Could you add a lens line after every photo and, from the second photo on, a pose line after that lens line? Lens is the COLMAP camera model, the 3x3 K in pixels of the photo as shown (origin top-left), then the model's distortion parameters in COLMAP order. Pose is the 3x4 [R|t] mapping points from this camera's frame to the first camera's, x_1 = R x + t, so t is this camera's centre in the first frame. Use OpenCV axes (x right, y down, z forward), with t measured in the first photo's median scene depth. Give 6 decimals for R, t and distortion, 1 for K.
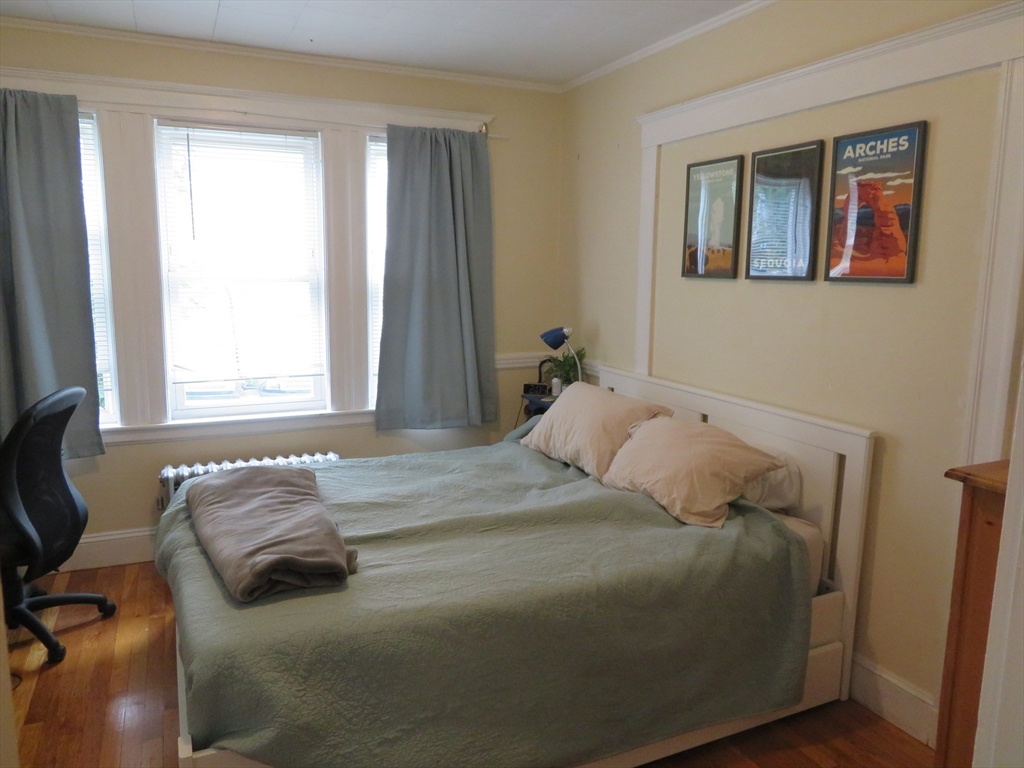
lens RADIAL K [[744.4, 0, 511.1], [0, 744.4, 384.3], [0, 0, 1]] dist [0.002359, -0.000119]
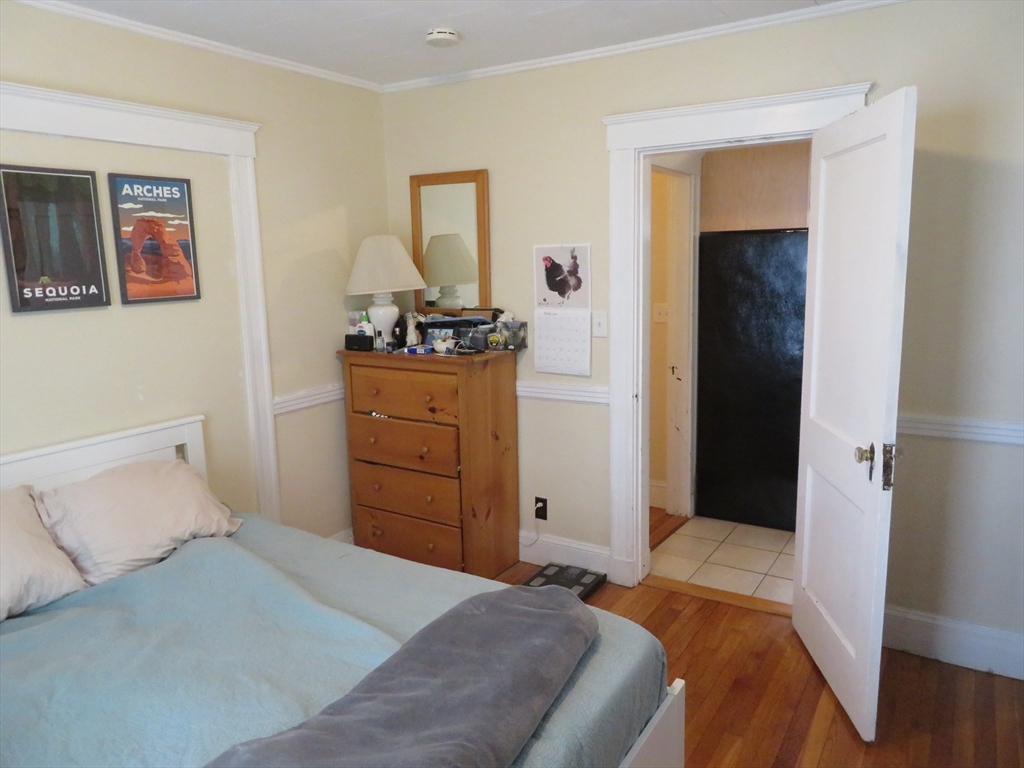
lens RADIAL K [[744.4, 0, 511.9], [0, 744.4, 383.9], [0, 0, 1]] dist [0.002359, -0.000119]
pose [[-0.553711, -0.132247, 0.822140, -0.876927], [0.155537, 0.953507, 0.258133, -0.241157], [-0.818054, 0.270805, -0.507398, 1.225641]]
